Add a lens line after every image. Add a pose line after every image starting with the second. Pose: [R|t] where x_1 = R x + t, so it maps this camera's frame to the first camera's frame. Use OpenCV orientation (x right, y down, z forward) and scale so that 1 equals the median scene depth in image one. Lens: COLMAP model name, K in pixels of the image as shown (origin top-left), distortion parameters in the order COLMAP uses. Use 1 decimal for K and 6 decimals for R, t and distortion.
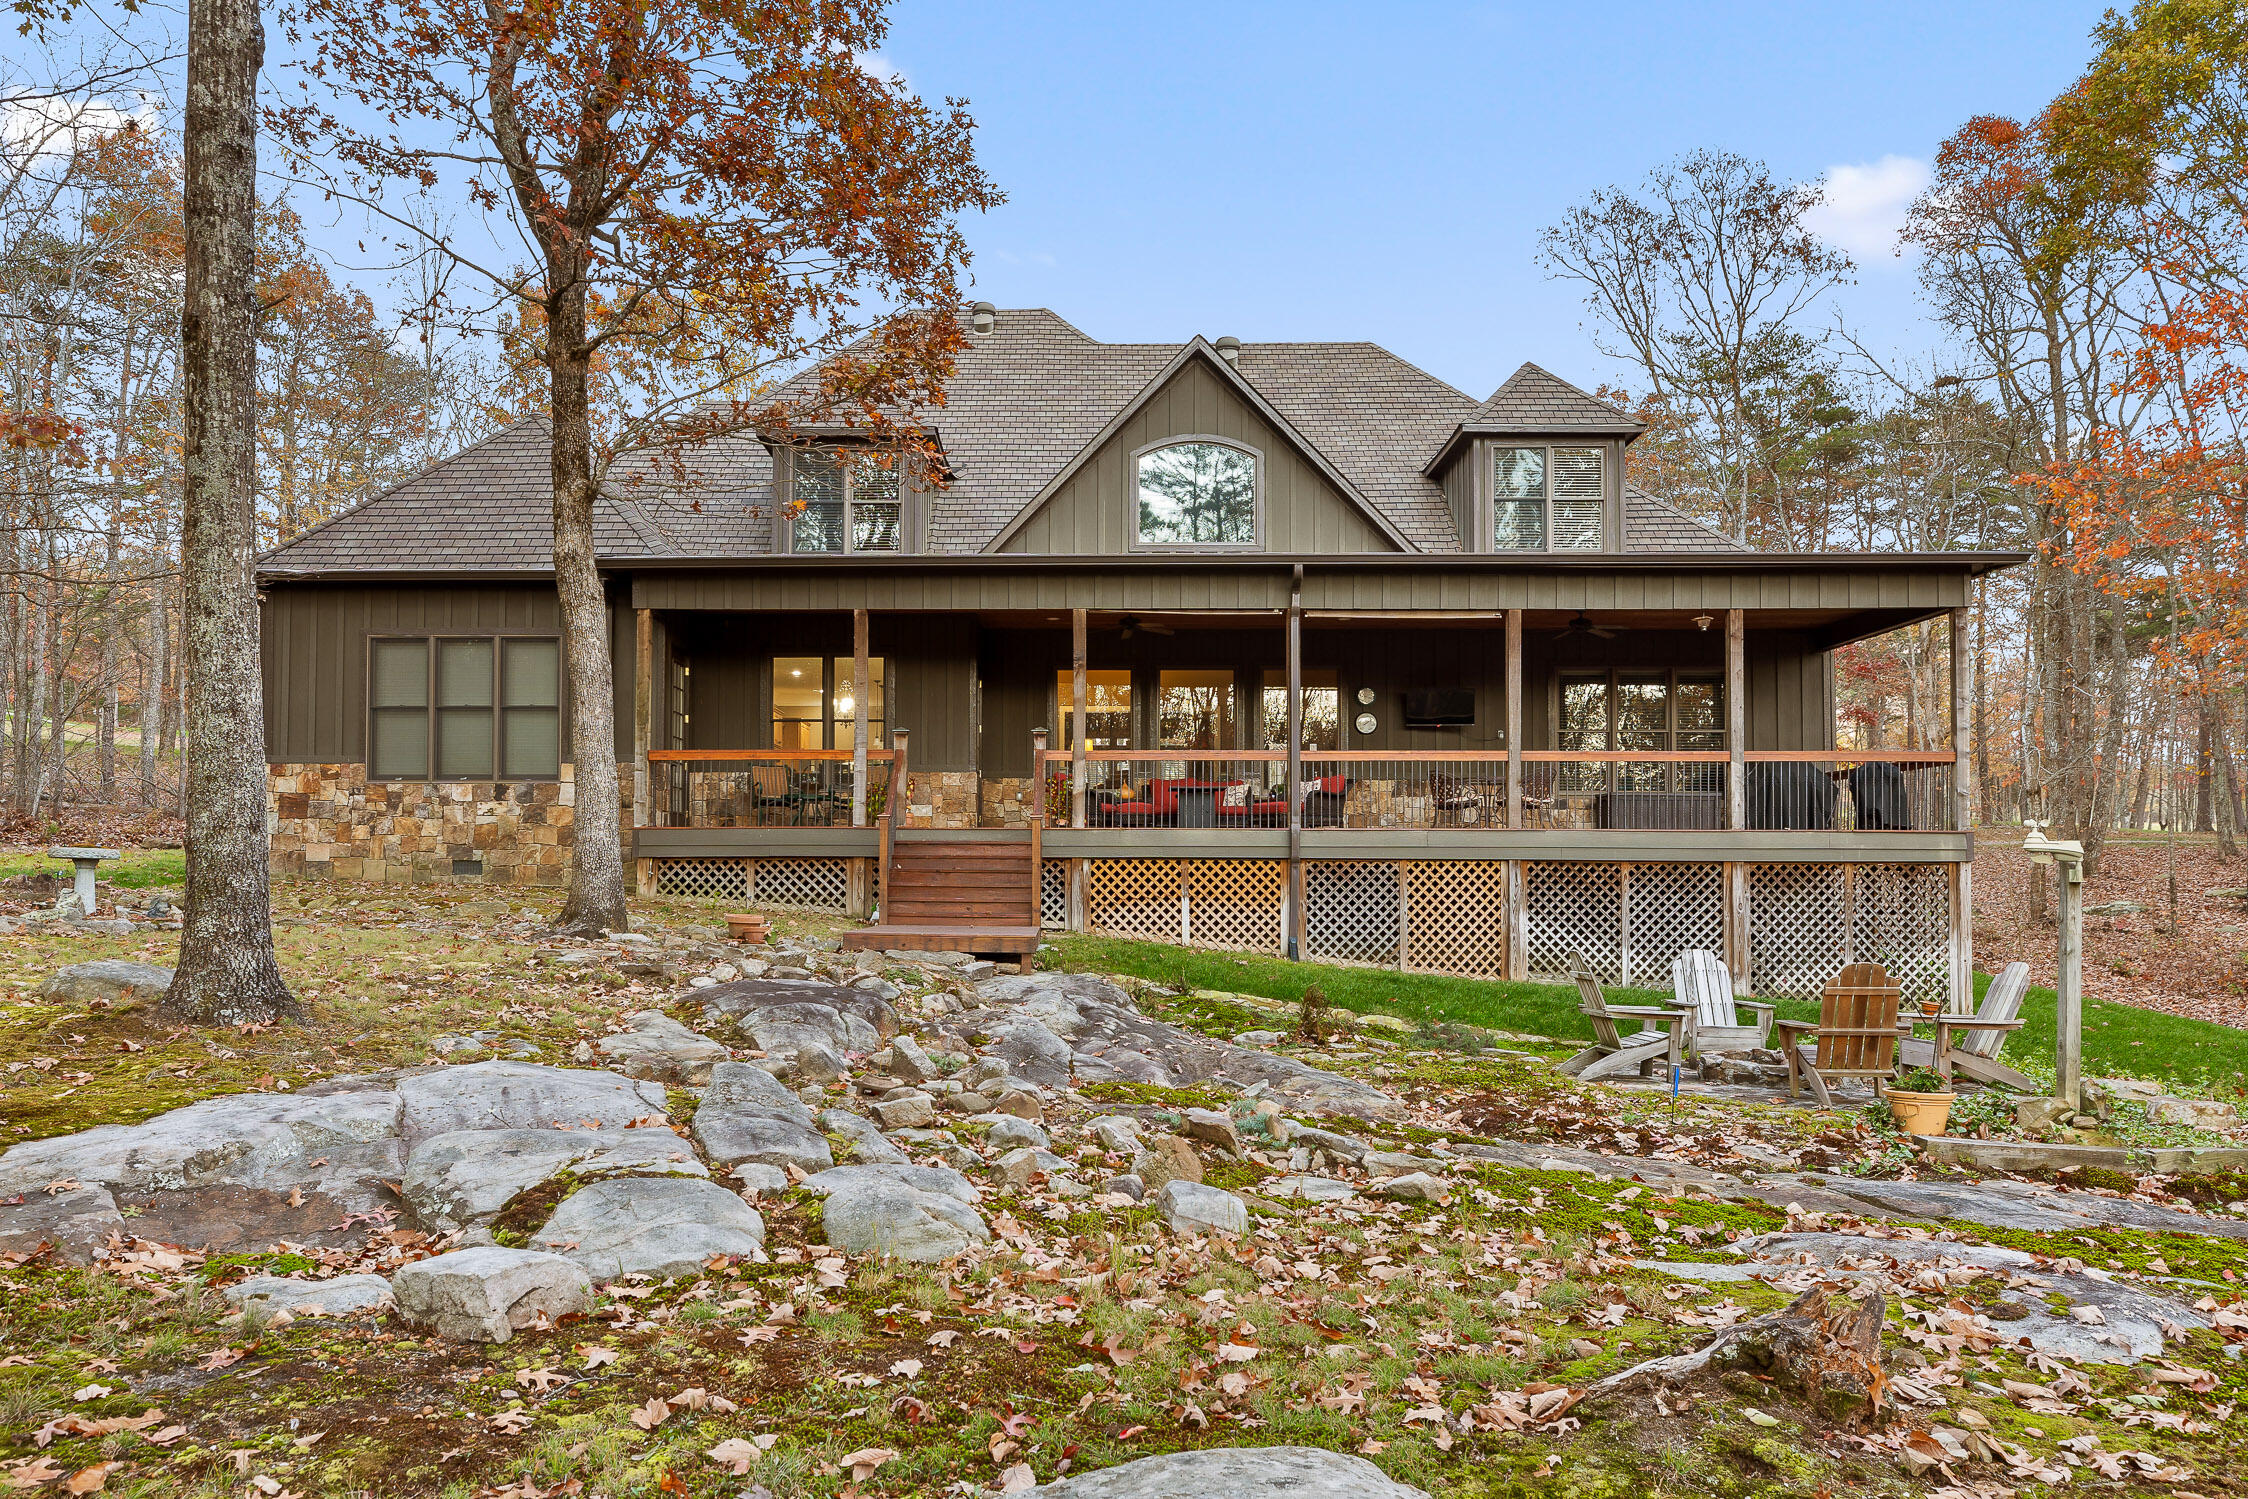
lens RADIAL K [[1588.2, 0, 972.7], [0, 1588.2, 818.7], [0, 0, 1]] dist [0.010788, 0.001851]
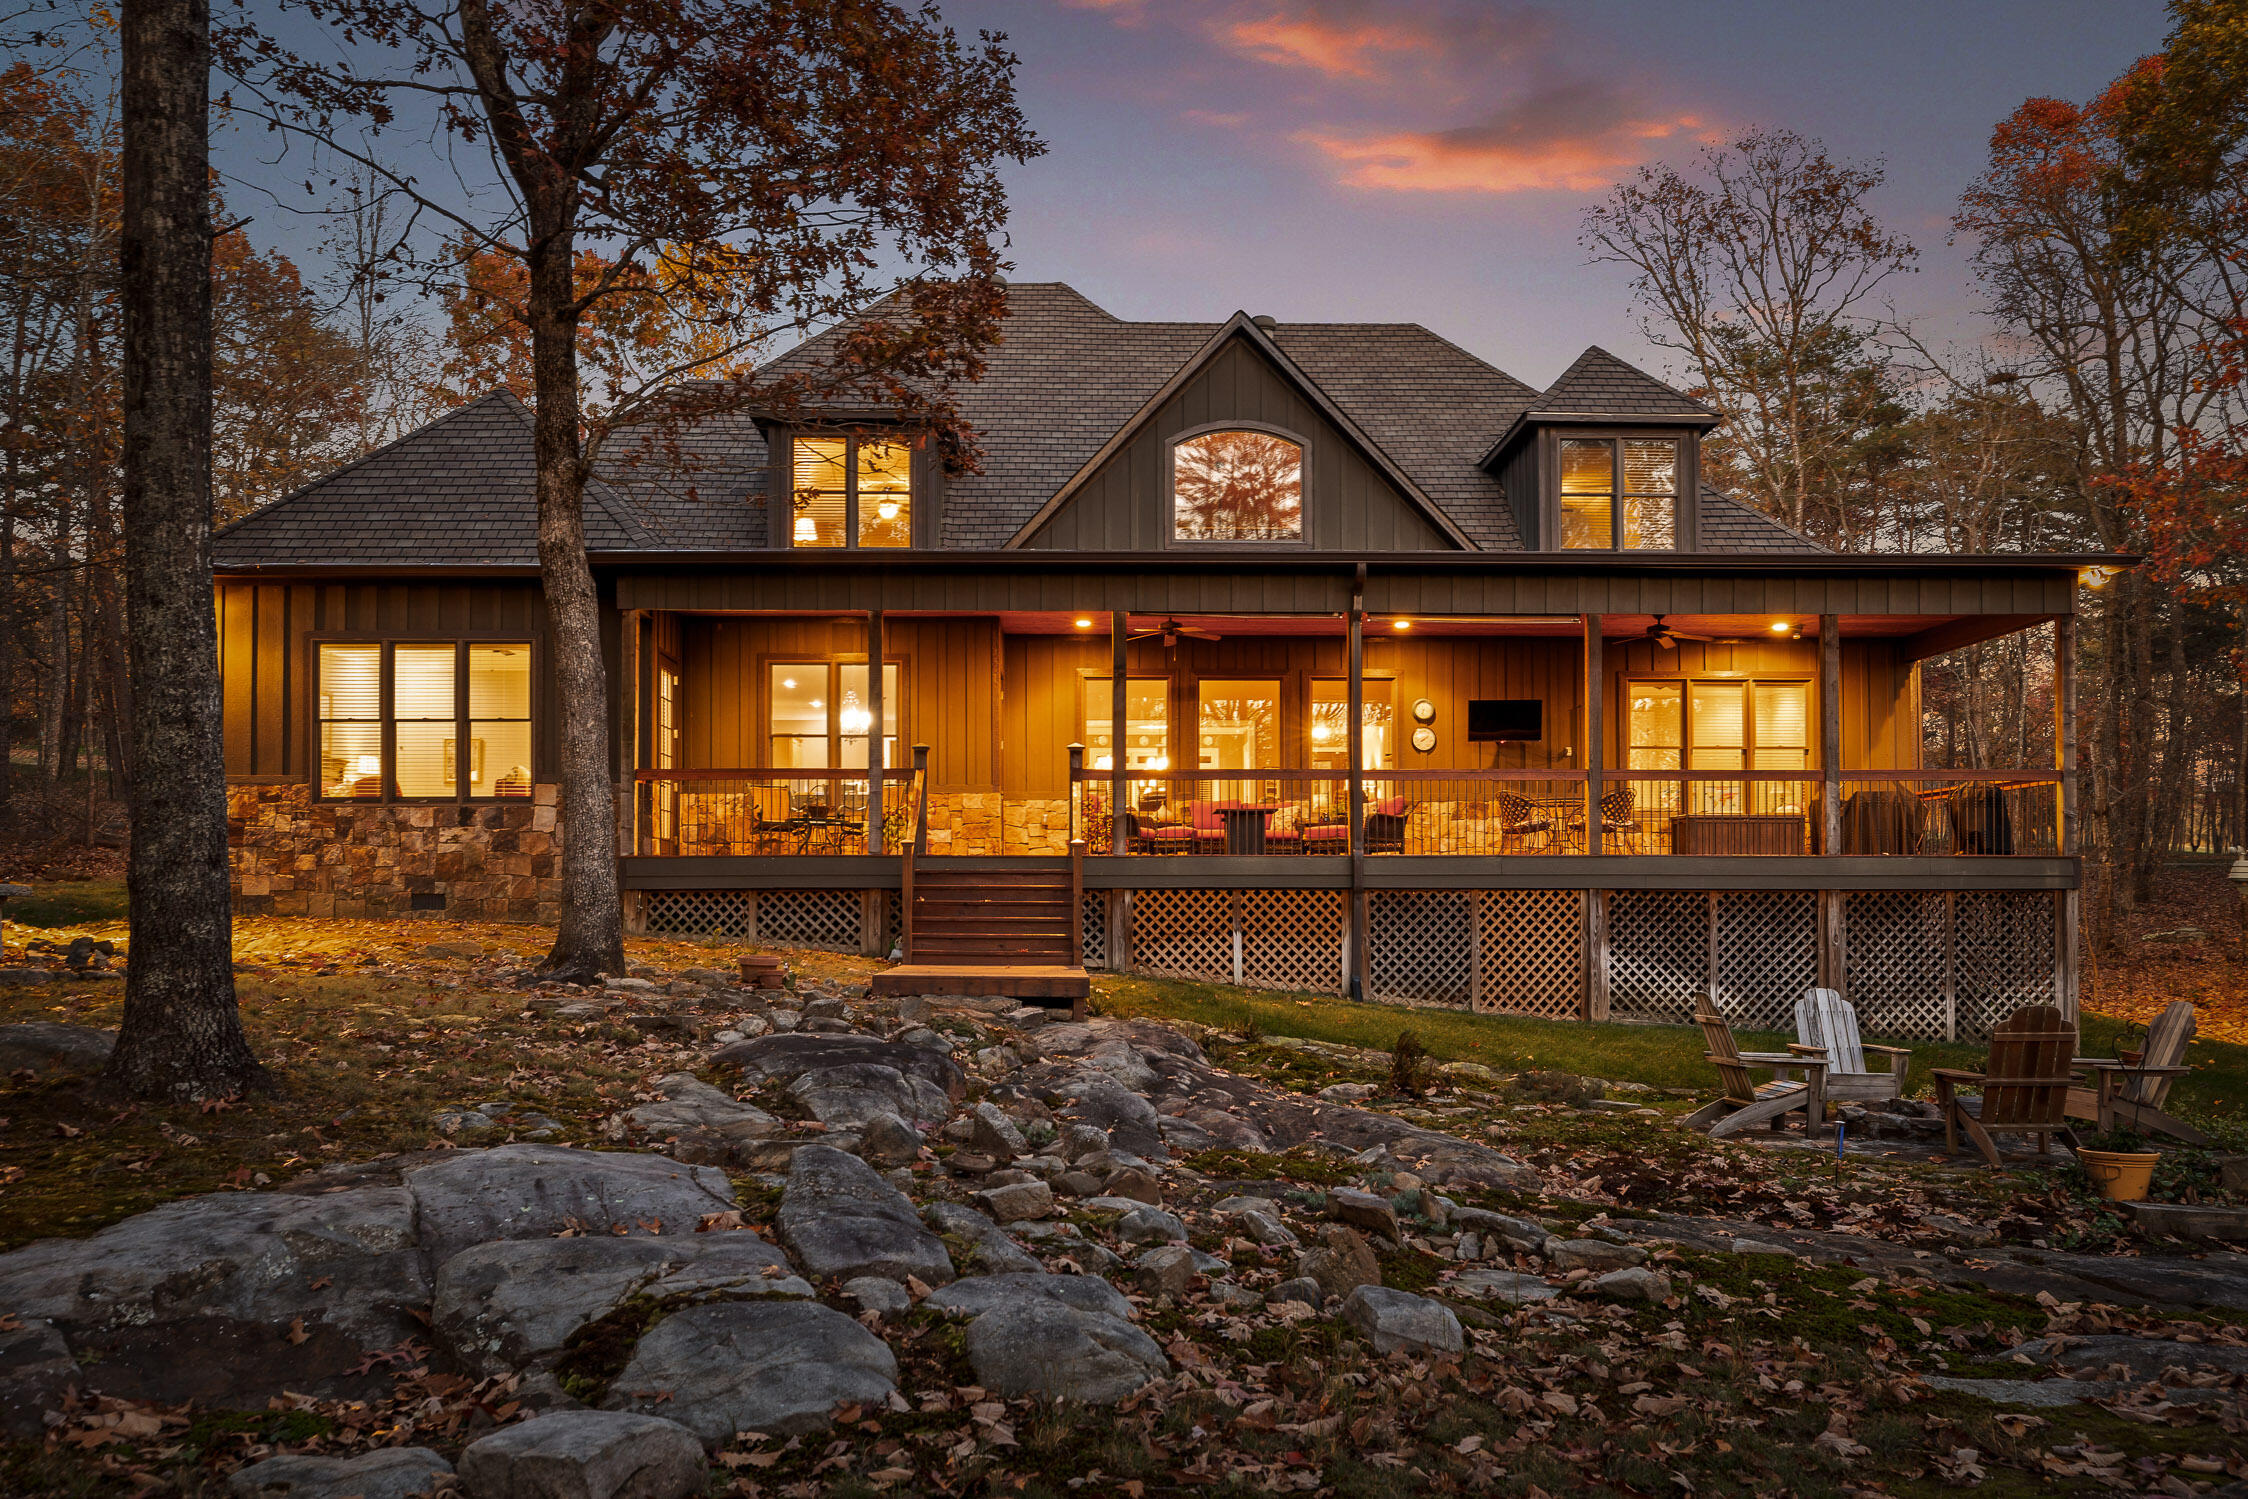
lens RADIAL K [[1686.0, 0, 1025.0], [0, 1686.0, 861.3], [0, 0, 1]] dist [0.006681, -0.000014]
pose [[0.998730, -0.003081, 0.050294, -0.035312], [0.002493, 0.999928, 0.011756, -0.002065], [-0.050326, -0.011615, 0.998665, 0.048297]]
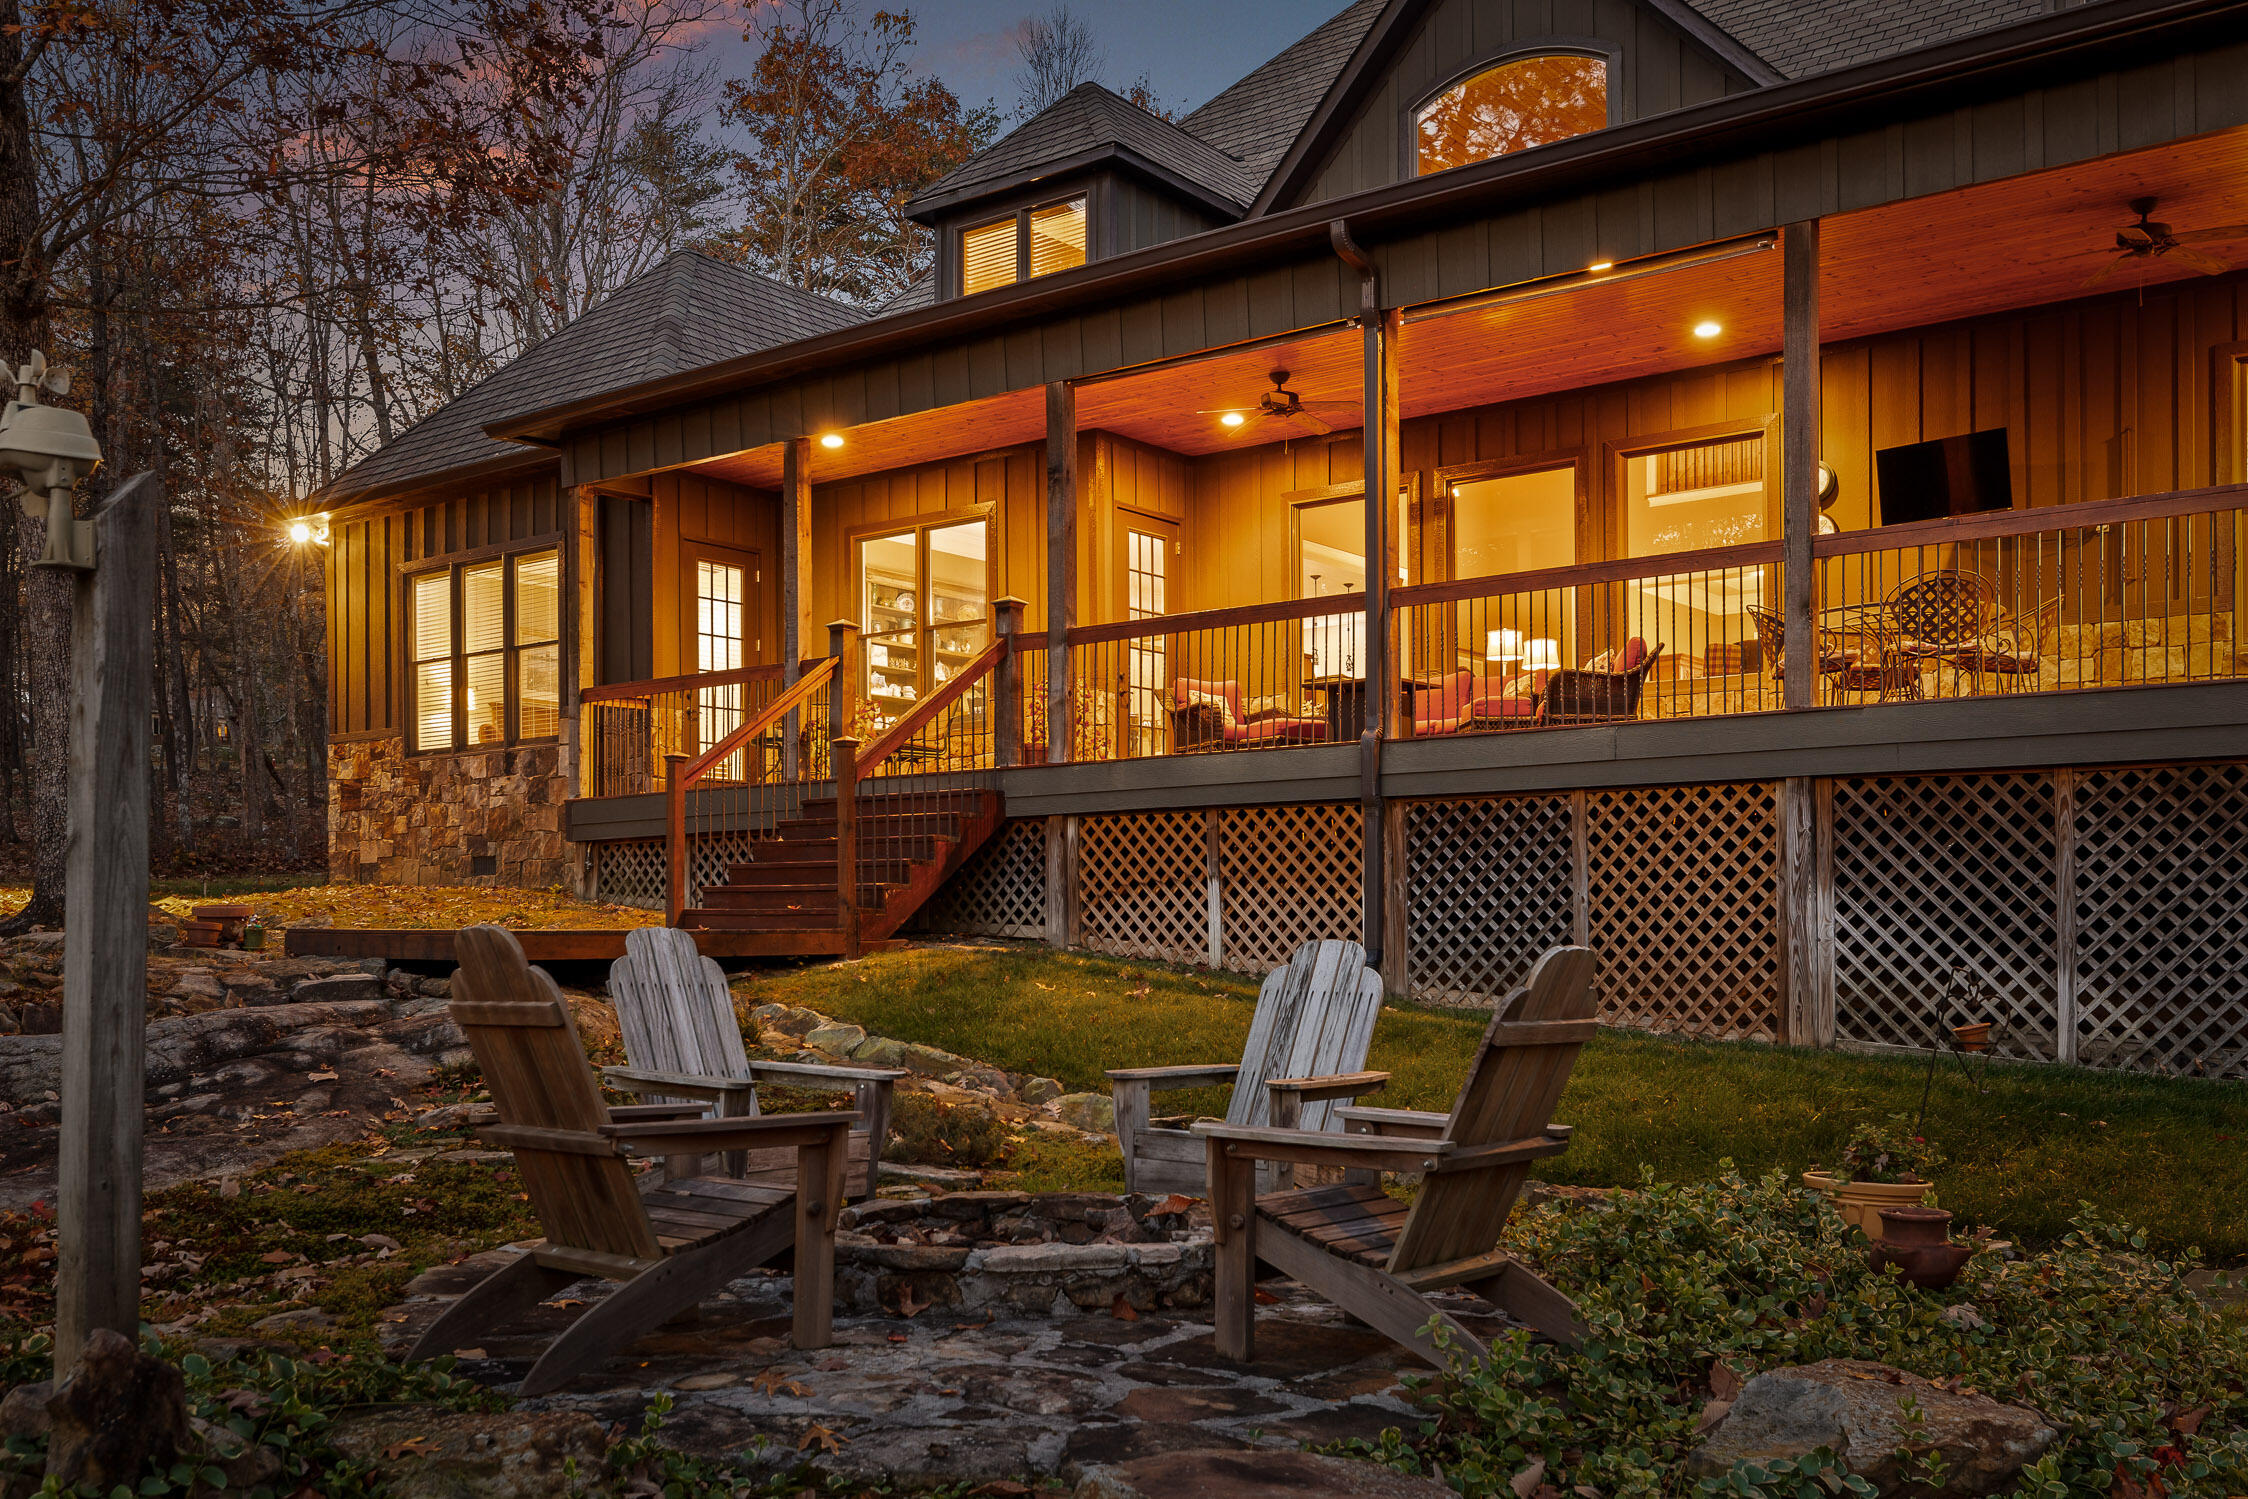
lens RADIAL K [[2076.1, 0, 1124.0], [0, 2076.1, 904.9], [0, 0, 1]] dist [0.001575, 0.008384]
pose [[0.807620, -0.017577, -0.589441, 0.533059], [0.031191, 0.999430, 0.012933, 0.048450], [0.588878, -0.028830, 0.807708, 0.406962]]
